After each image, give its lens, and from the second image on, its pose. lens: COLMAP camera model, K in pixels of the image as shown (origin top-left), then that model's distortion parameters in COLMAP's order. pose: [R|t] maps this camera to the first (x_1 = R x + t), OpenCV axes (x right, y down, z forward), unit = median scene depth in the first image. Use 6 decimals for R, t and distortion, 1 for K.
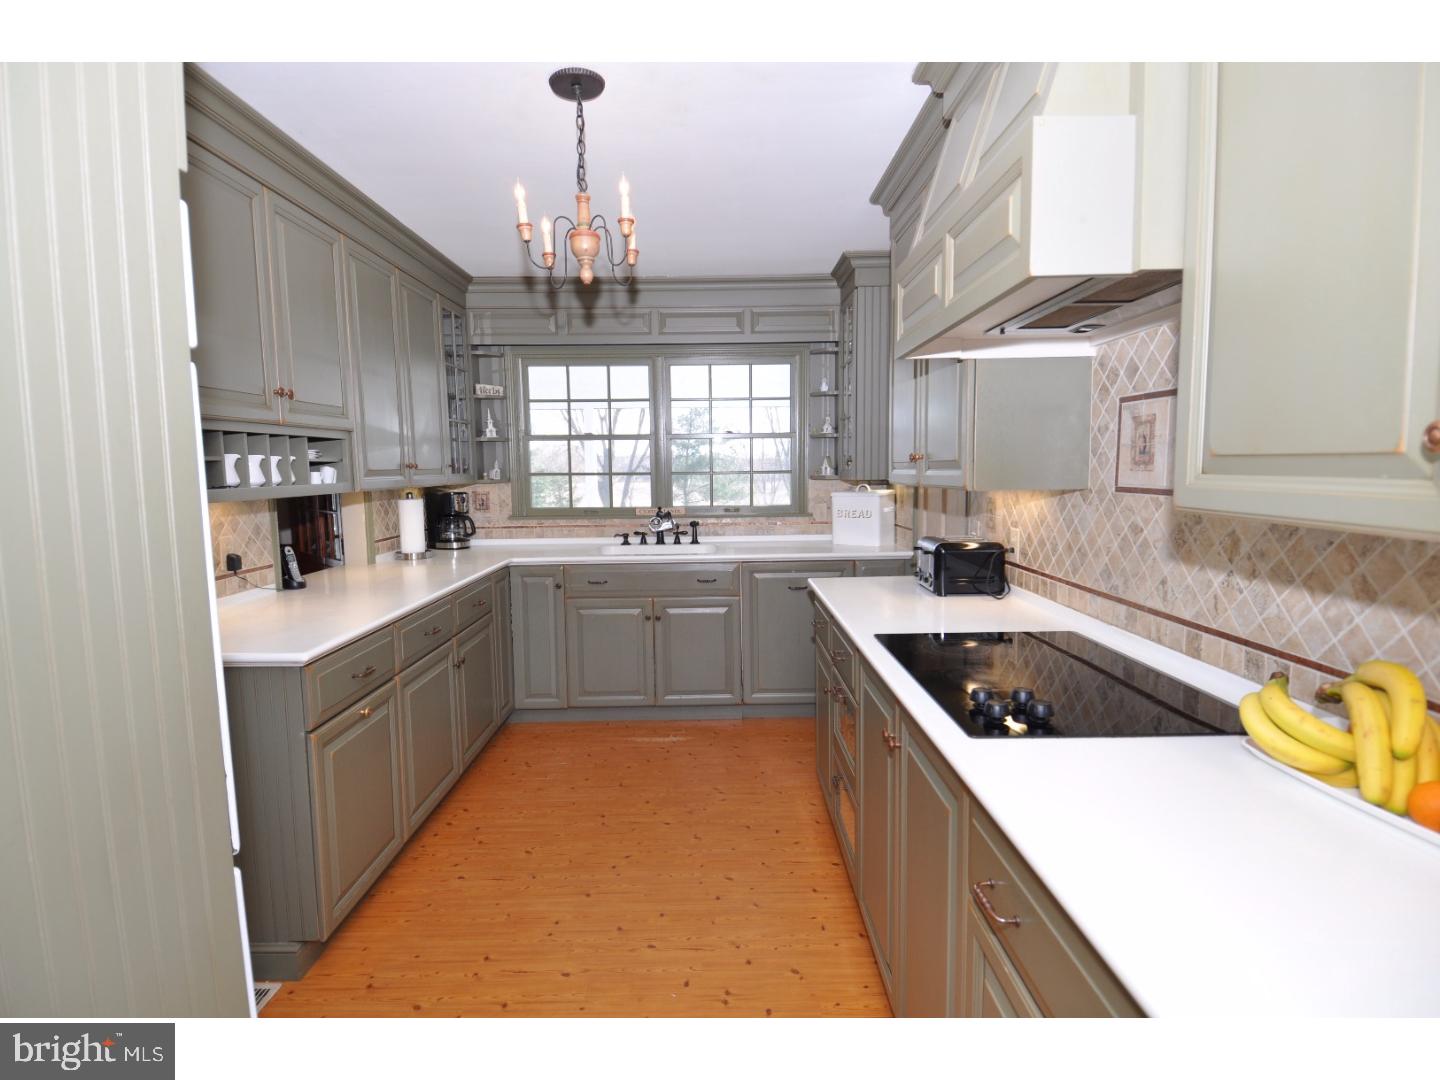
lens RADIAL K [[741.4, 0, 720.3], [0, 741.4, 542.6], [0, 0, 1]] dist [0.048960, -0.052142]
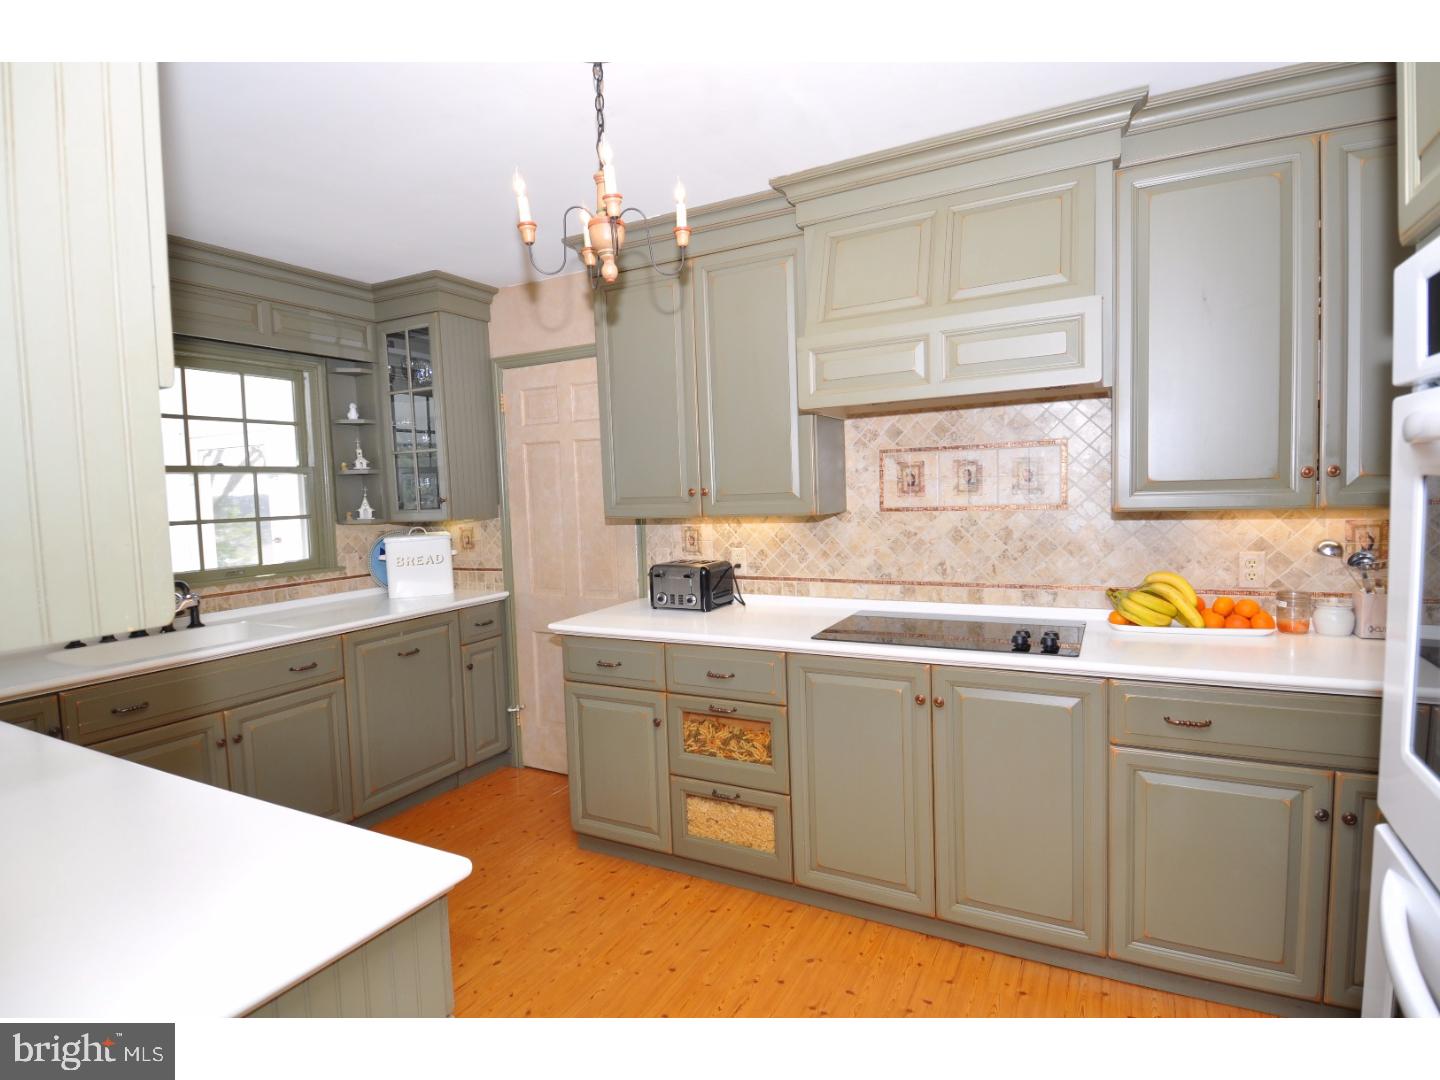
lens RADIAL K [[741.4, 0, 720.3], [0, 741.4, 542.6], [0, 0, 1]] dist [0.048960, -0.052142]
pose [[0.470208, -0.064686, 0.880182, -0.880398], [0.117353, 0.993037, 0.010288, -0.055204], [-0.874719, 0.098454, 0.474525, 0.541171]]
